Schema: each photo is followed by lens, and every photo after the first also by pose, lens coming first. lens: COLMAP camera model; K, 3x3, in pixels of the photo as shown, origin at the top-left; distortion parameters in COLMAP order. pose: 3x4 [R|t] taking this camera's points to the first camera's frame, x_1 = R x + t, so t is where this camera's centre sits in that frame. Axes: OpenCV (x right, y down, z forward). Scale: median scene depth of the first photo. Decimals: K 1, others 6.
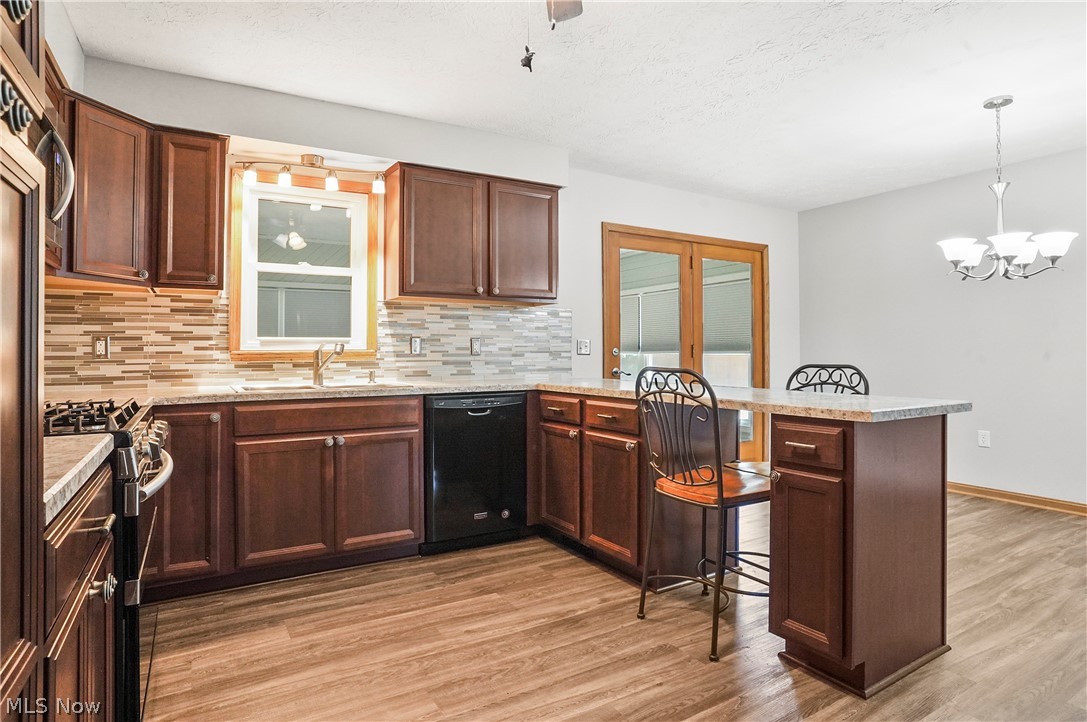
lens RADIAL K [[582.8, 0, 542.4], [0, 582.8, 336.4], [0, 0, 1]] dist [-0.038813, 0.000914]
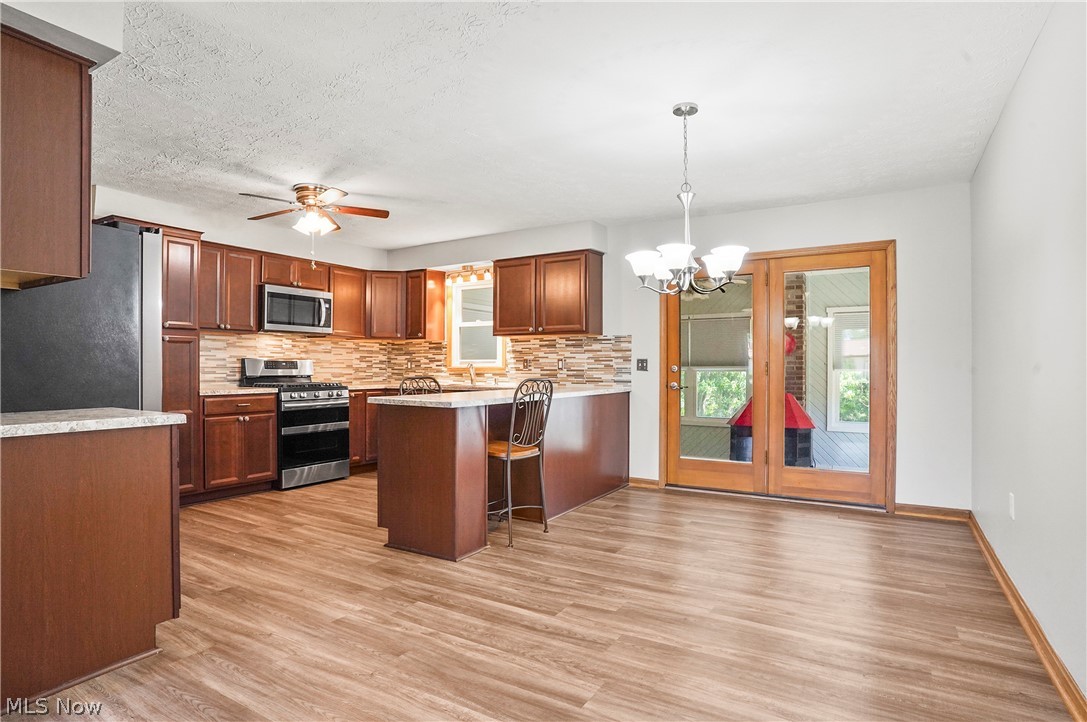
lens RADIAL K [[573.7, 0, 543.5], [0, 573.7, 361.0], [0, 0, 1]] dist [-0.001153, -0.000126]
pose [[0.483248, -0.004554, -0.875472, 1.462521], [0.017687, 0.999833, 0.004562, 0.000881], [0.875305, -0.017689, 0.483248, 0.301062]]
